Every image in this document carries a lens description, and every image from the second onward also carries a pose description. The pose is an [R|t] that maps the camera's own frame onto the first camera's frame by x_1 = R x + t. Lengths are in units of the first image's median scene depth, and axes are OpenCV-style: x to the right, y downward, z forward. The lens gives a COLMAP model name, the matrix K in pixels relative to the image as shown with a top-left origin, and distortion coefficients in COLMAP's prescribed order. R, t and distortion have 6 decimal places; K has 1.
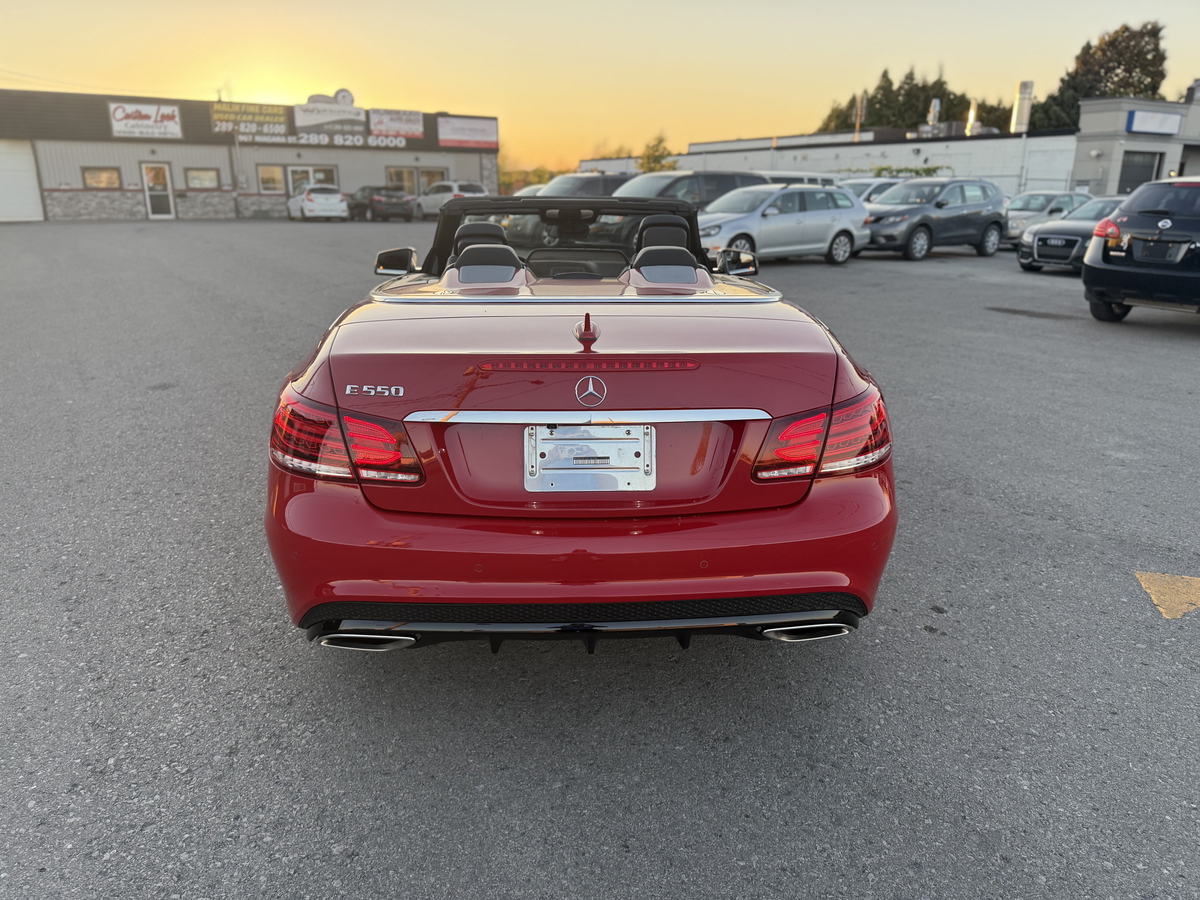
lens RADIAL K [[857.9, 0, 599.3], [0, 857.9, 447.6], [0, 0, 1]] dist [0.017923, -0.028215]
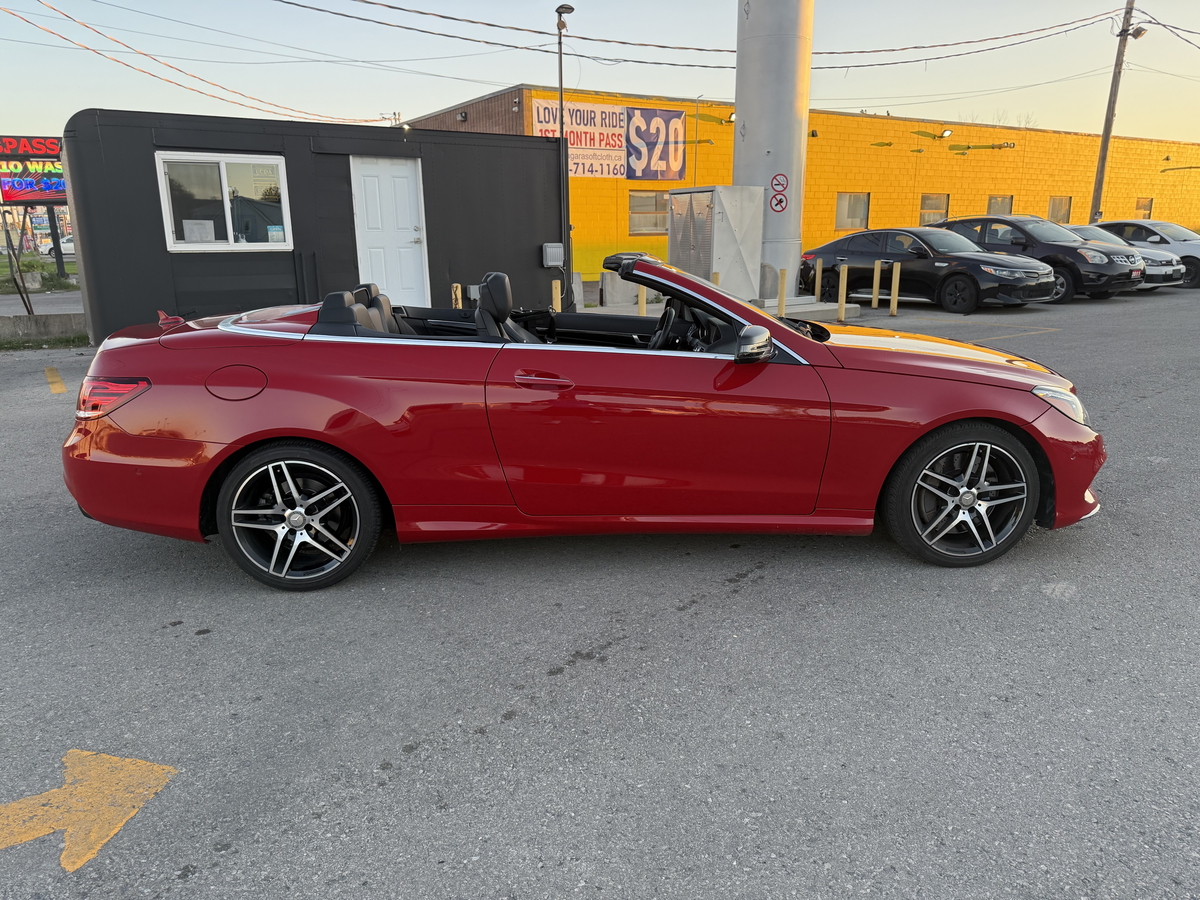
lens RADIAL K [[857.9, 0, 602.2], [0, 857.9, 451.6], [0, 0, 1]] dist [0.017923, -0.028215]
pose [[0.000478, 0.238040, -0.971255, 0.134900], [-0.271717, 0.934745, 0.228959, -0.039794], [0.962377, 0.263797, 0.065126, 0.130644]]
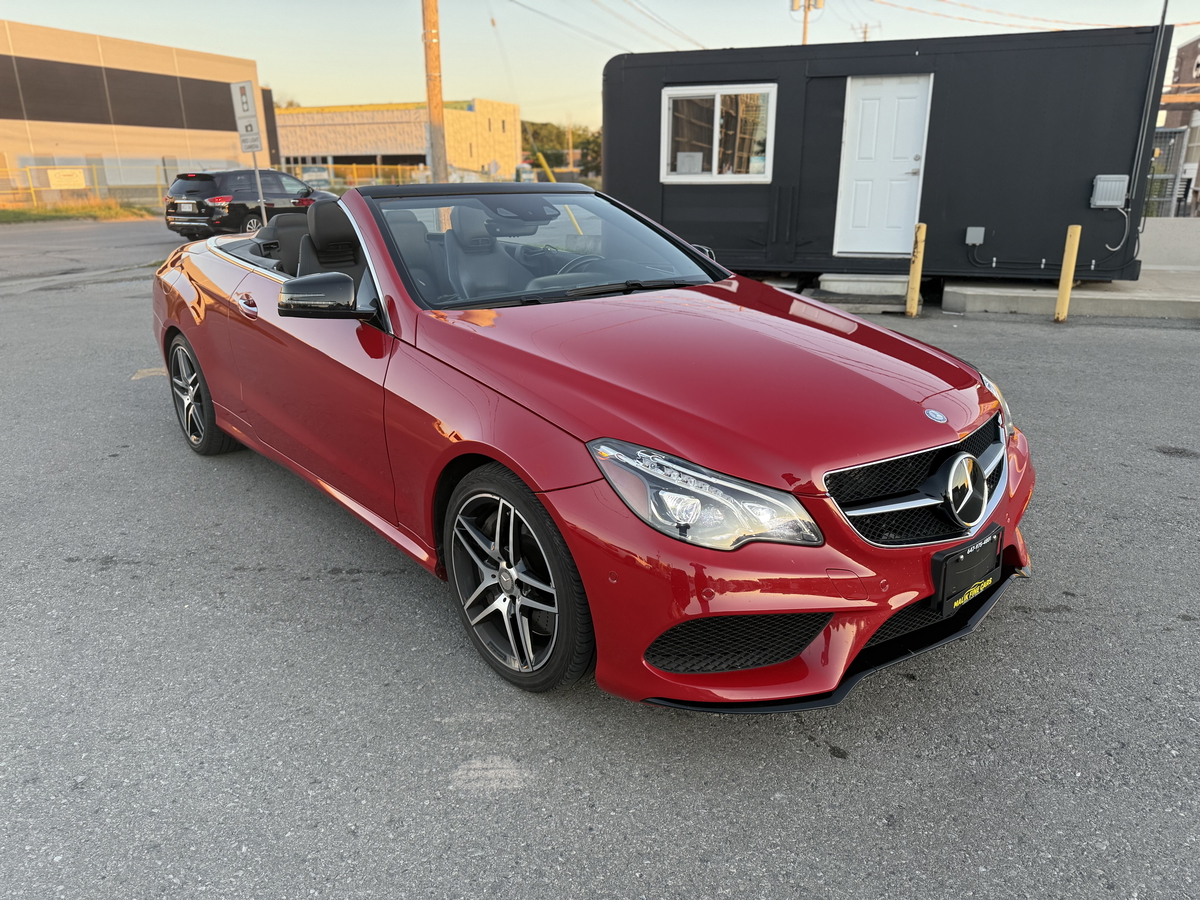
lens RADIAL K [[857.9, 0, 603.2], [0, 857.9, 457.0], [0, 0, 1]] dist [0.017923, -0.028215]
pose [[-0.801652, 0.185933, -0.568140, 0.054989], [-0.164413, 0.845169, 0.508584, -0.069613], [0.574737, 0.501117, -0.646961, 0.237538]]
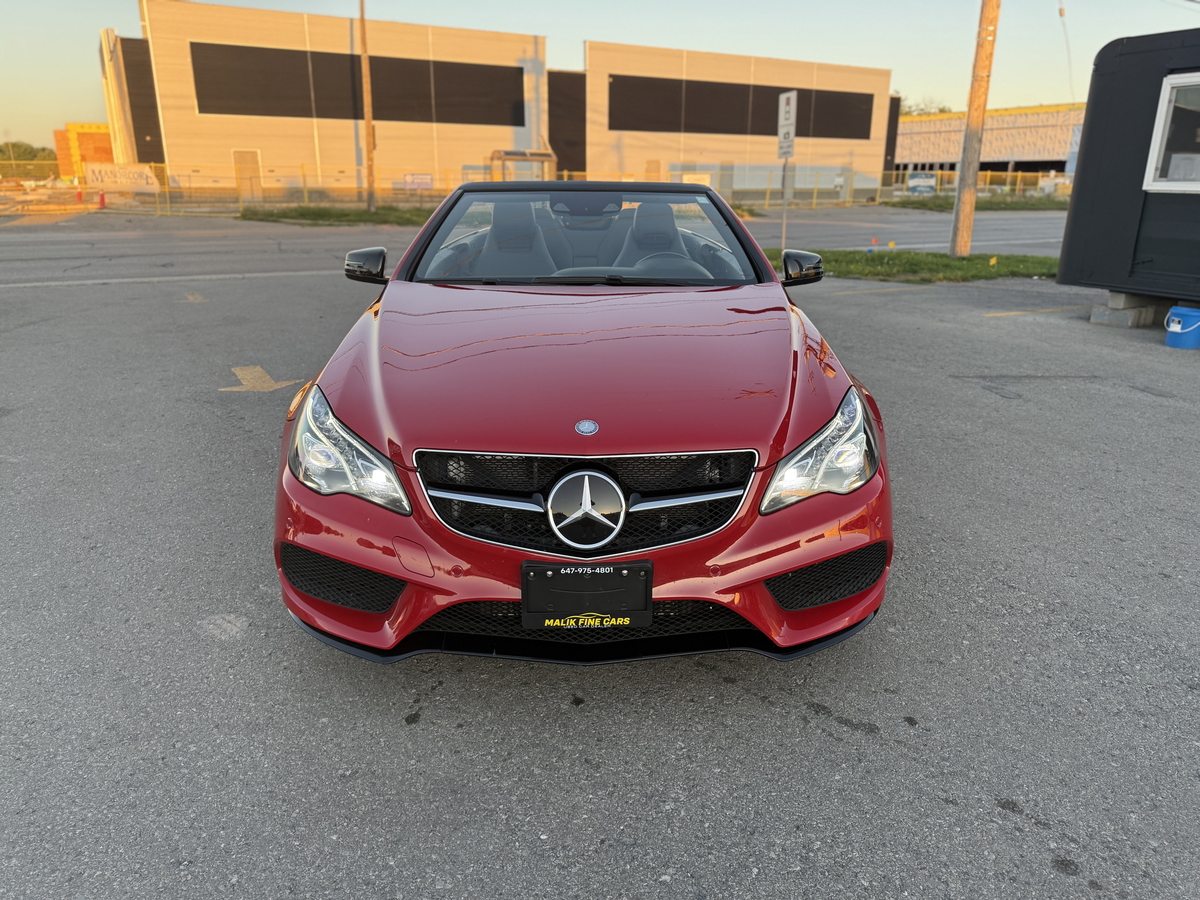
lens RADIAL K [[857.9, 0, 595.2], [0, 857.9, 449.3], [0, 0, 1]] dist [0.017923, -0.028215]
pose [[-0.998164, -0.027933, 0.053735, -0.013448], [0.006269, 0.834859, 0.550428, -0.076014], [-0.060237, 0.549754, -0.833152, 0.262350]]
